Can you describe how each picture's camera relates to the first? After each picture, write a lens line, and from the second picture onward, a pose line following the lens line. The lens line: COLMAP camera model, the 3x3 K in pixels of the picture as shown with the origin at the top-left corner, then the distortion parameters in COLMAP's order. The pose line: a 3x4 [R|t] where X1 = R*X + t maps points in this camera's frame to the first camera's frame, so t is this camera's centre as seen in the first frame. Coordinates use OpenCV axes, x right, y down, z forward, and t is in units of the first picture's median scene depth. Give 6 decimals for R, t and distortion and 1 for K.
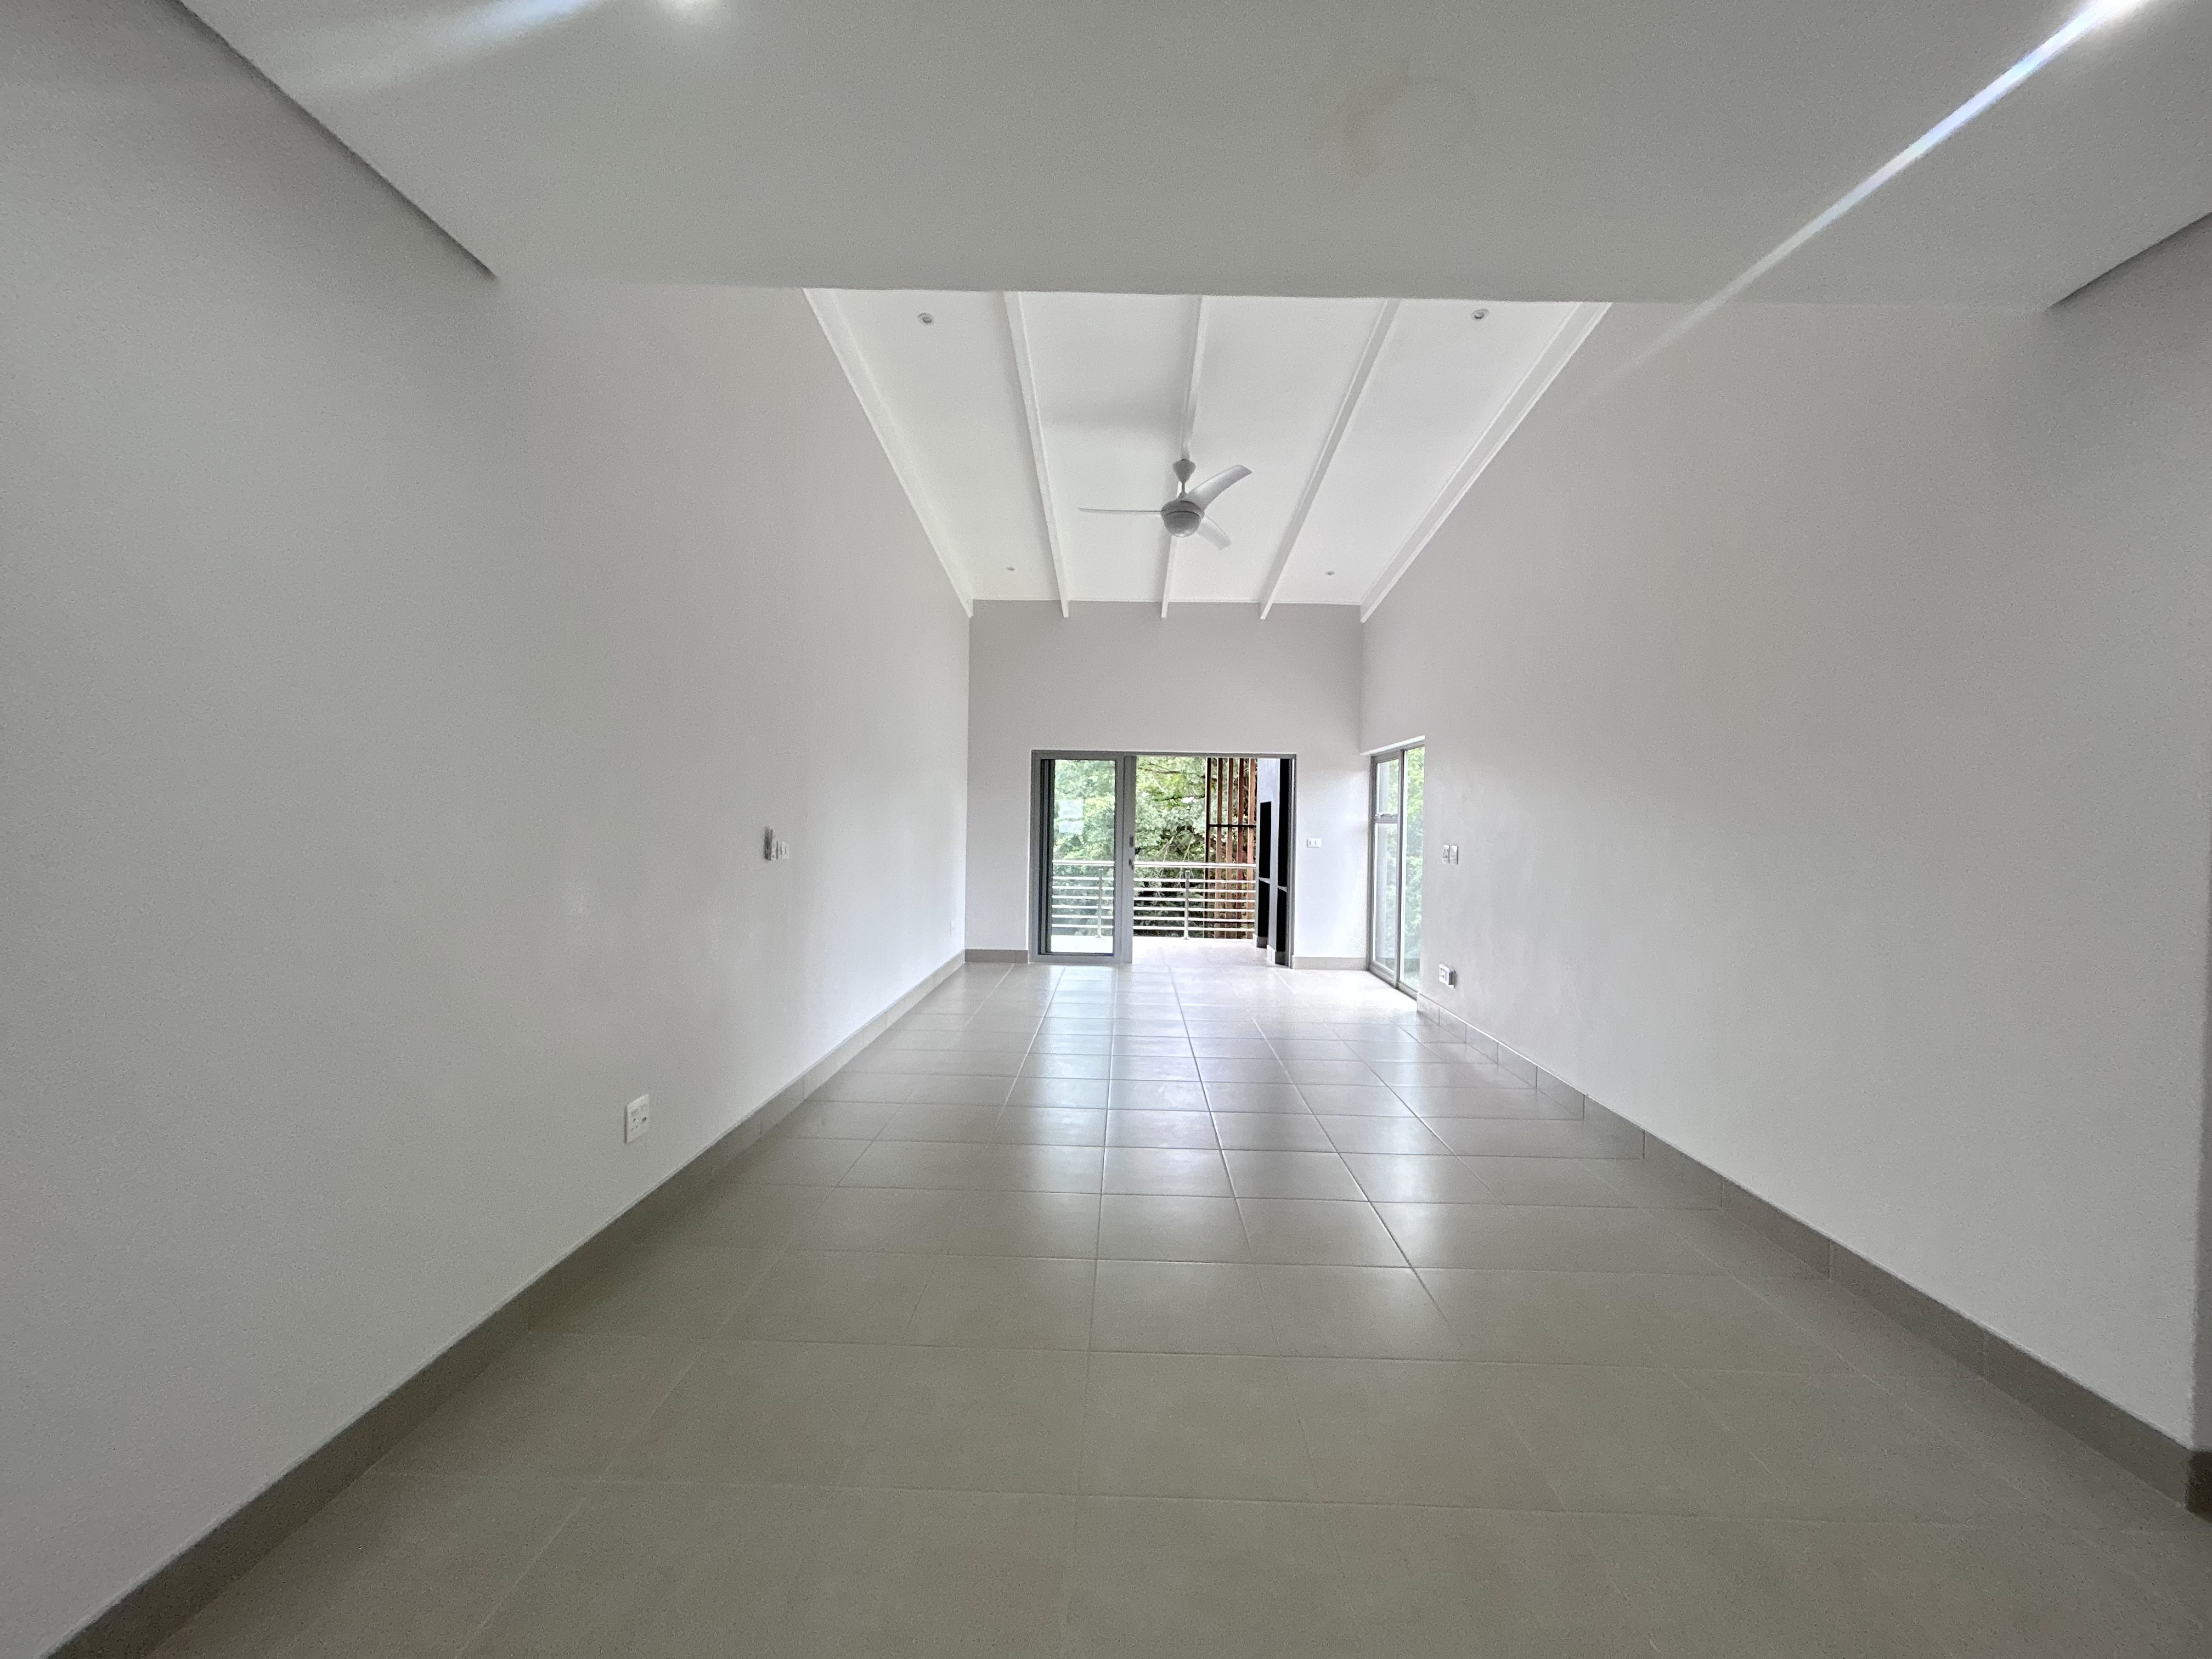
lens RADIAL K [[877.8, 0, 1109.3], [0, 877.8, 826.9], [0, 0, 1]] dist [0.000215, 0.000359]
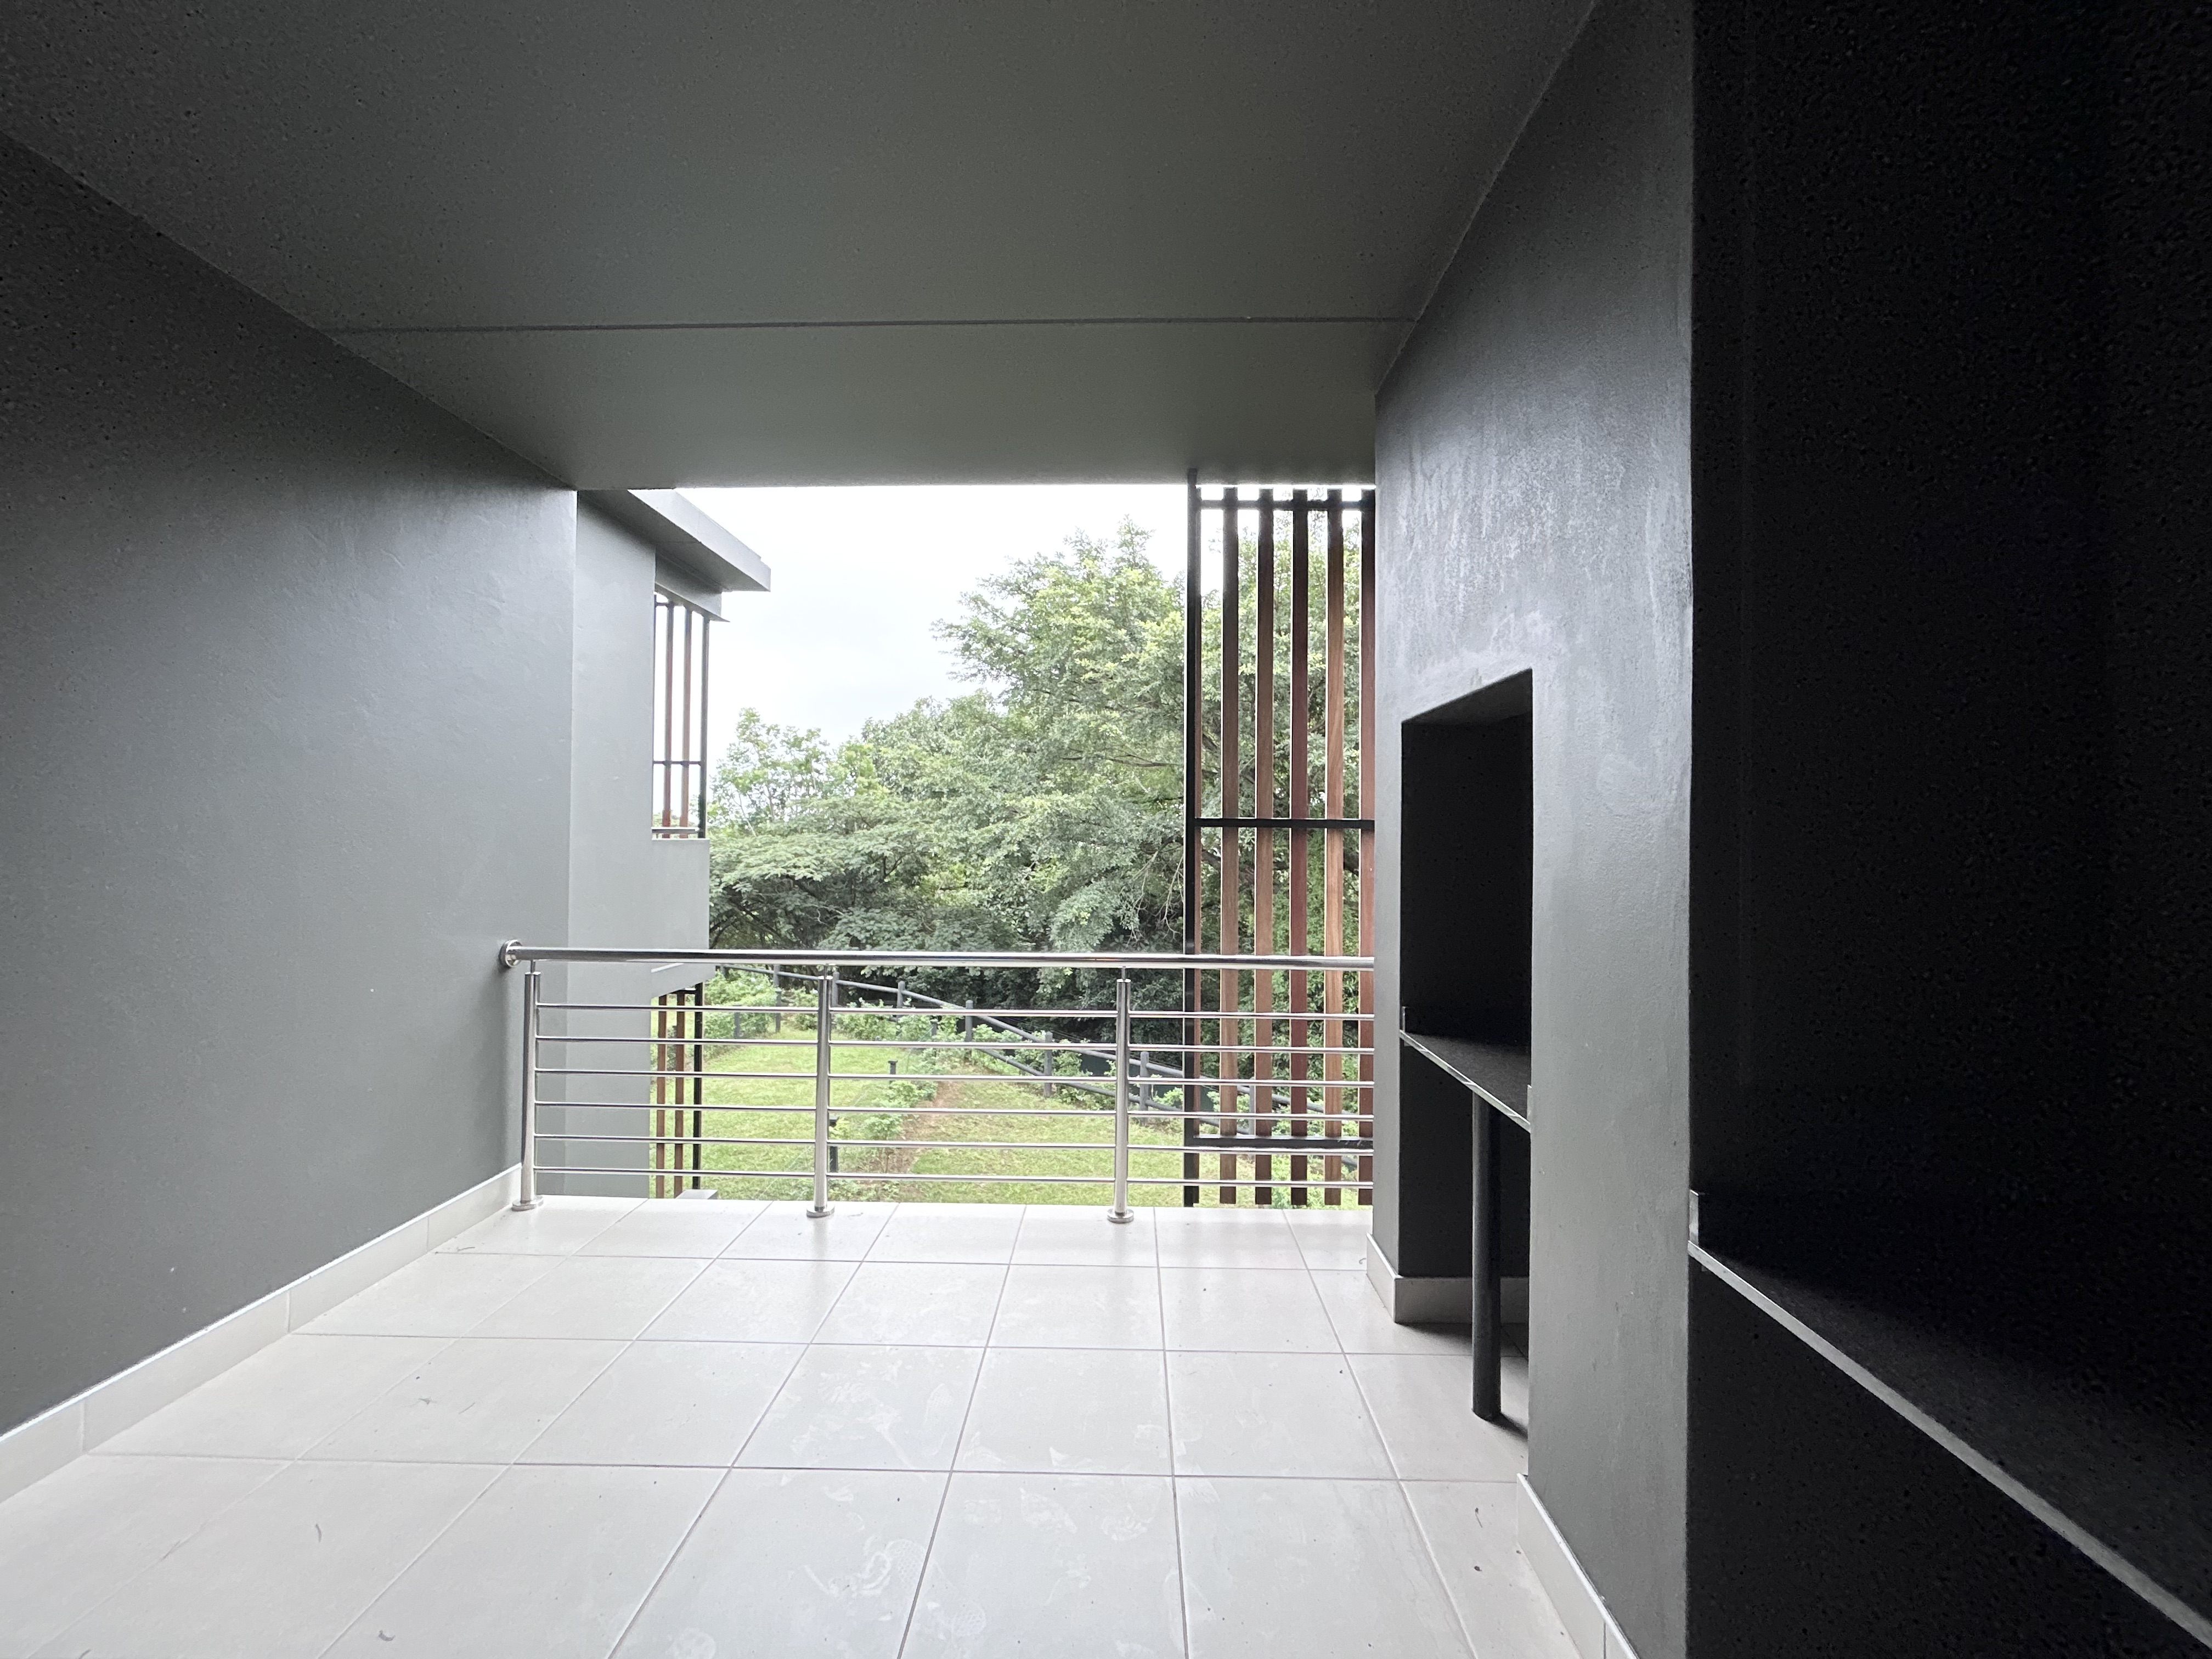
lens RADIAL K [[877.8, 0, 1109.3], [0, 877.8, 826.9], [0, 0, 1]] dist [0.000215, 0.000359]
pose [[0.999934, -0.011444, 0.001041, 0.113774], [0.011458, 0.999829, -0.014522, 0.002814], [-0.000874, 0.014533, 0.999894, 0.951068]]
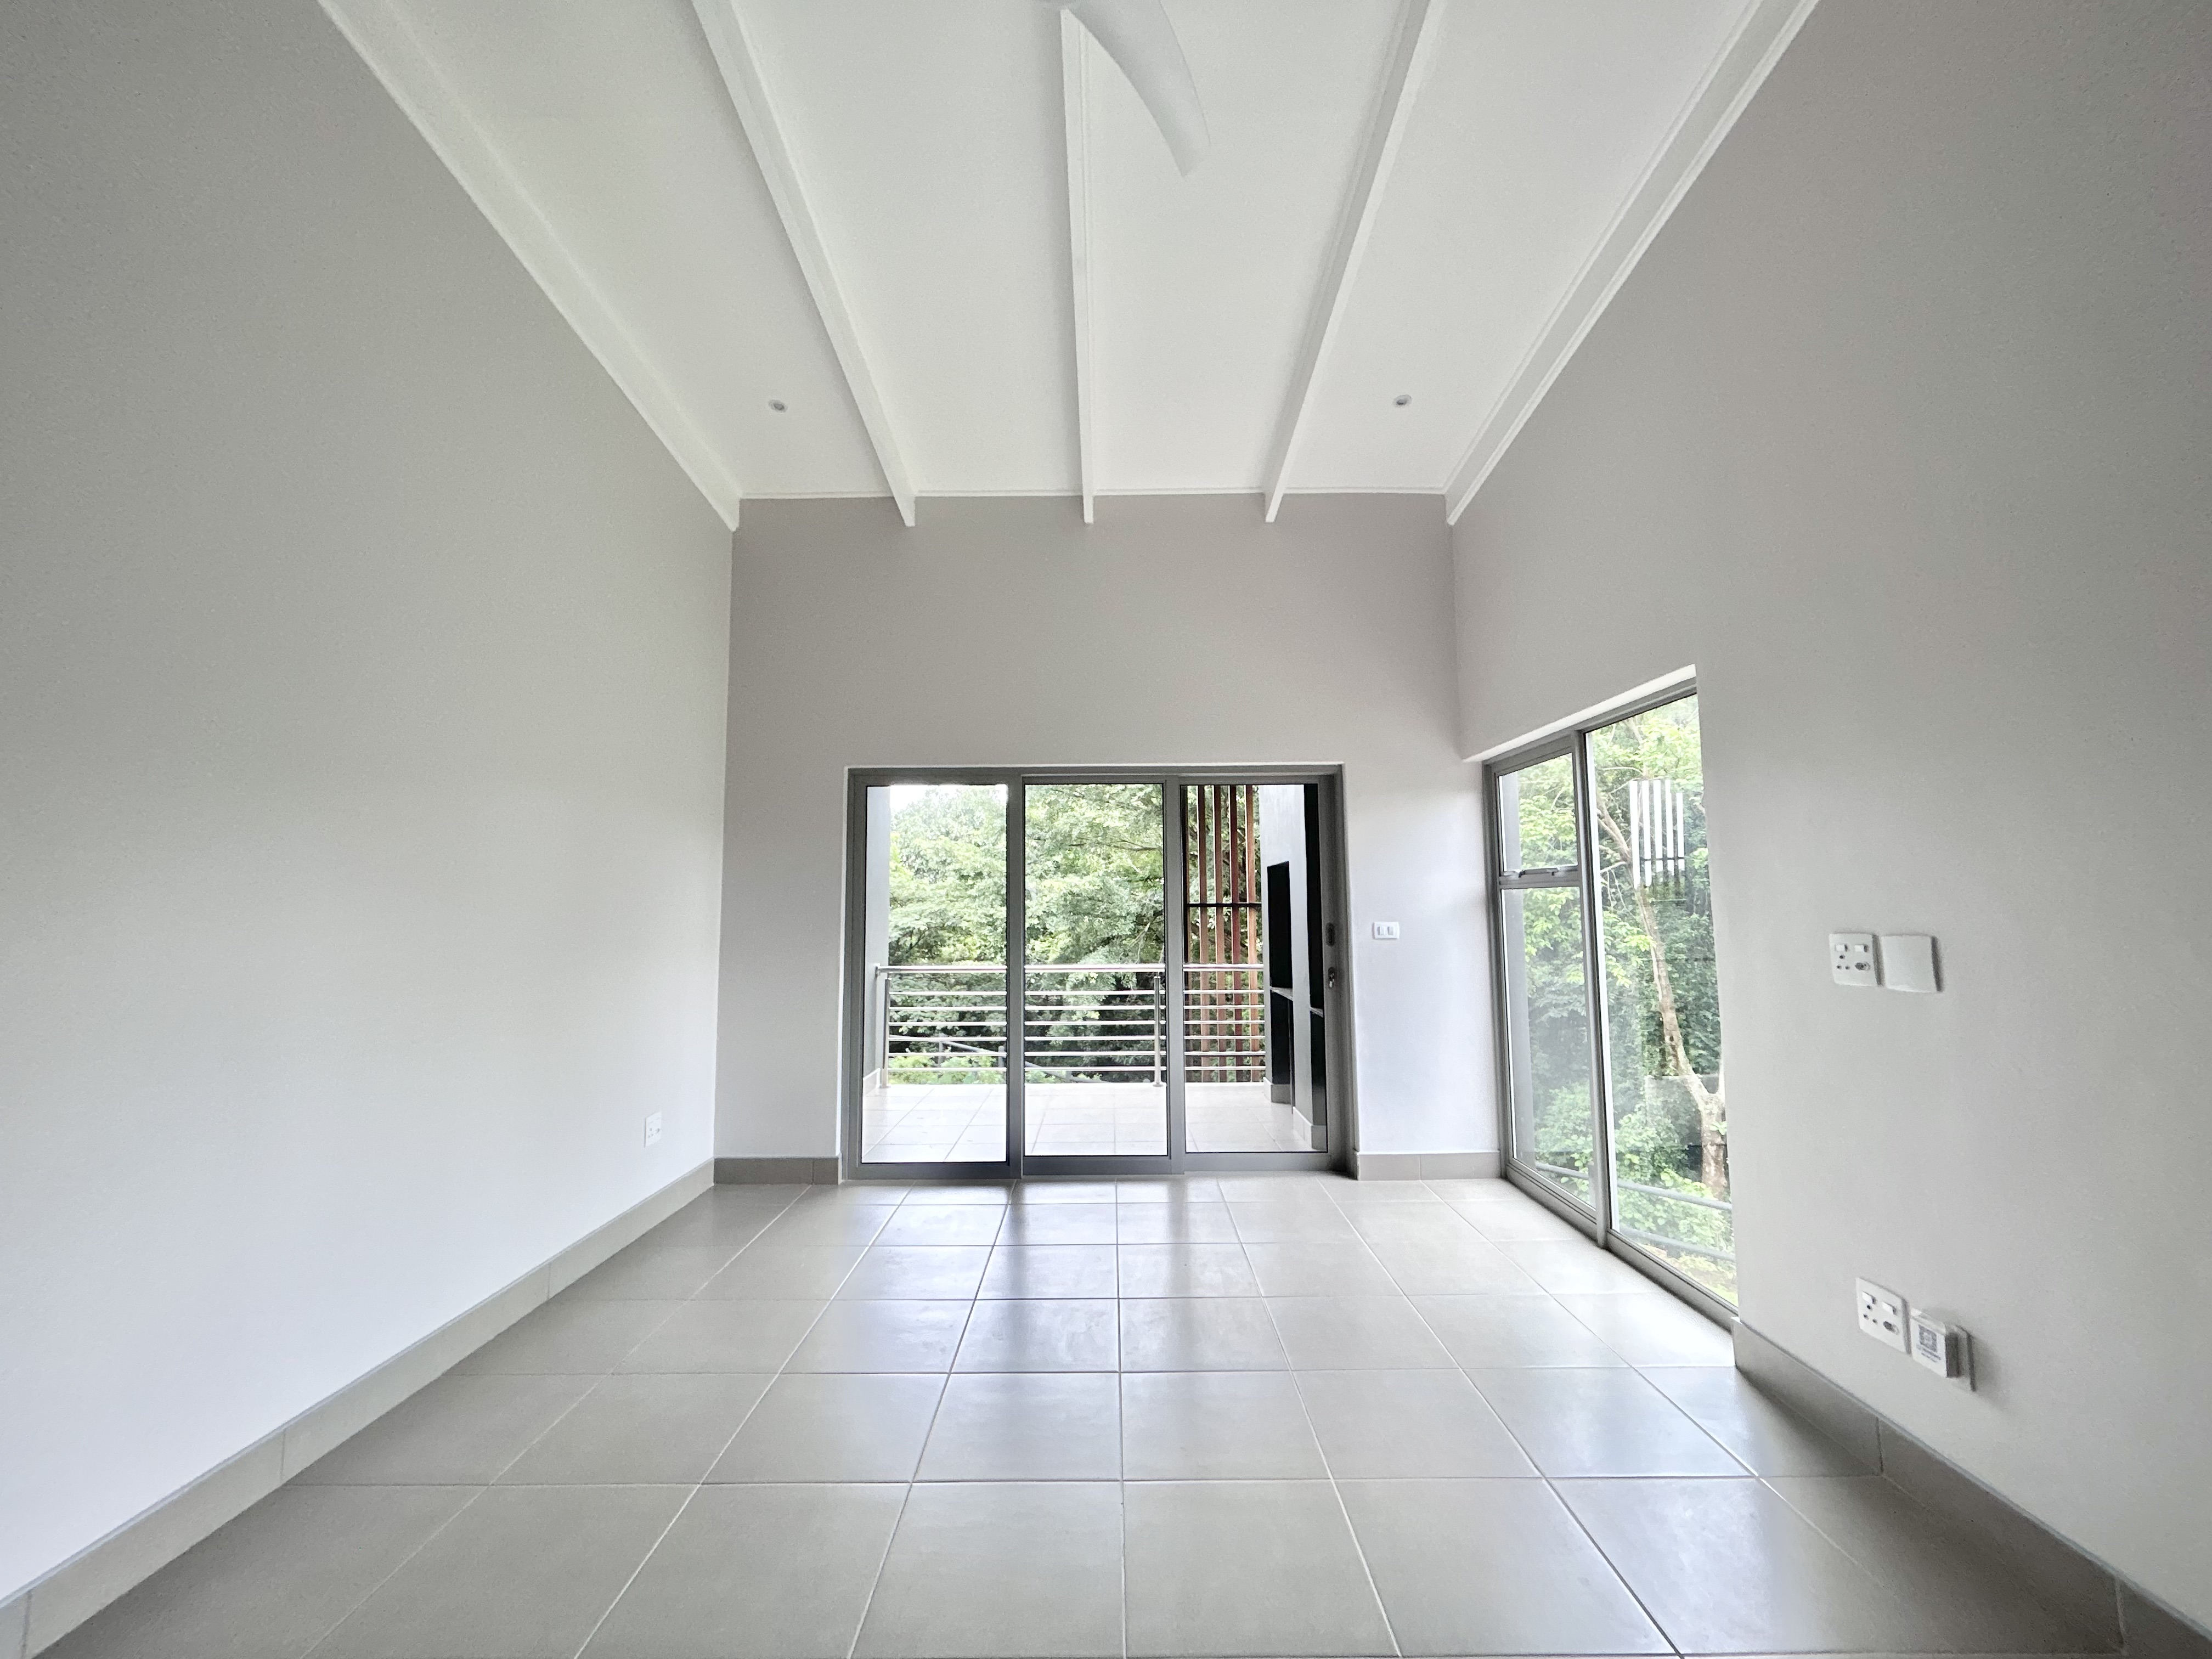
lens RADIAL K [[874.4, 0, 1101.0], [0, 874.4, 835.5], [0, 0, 1]] dist [0.000484, 0.000082]
pose [[0.999610, -0.025077, 0.012256, 0.057543], [0.026074, 0.995652, -0.089423, 0.004196], [-0.009960, 0.089708, 0.995918, 0.470317]]
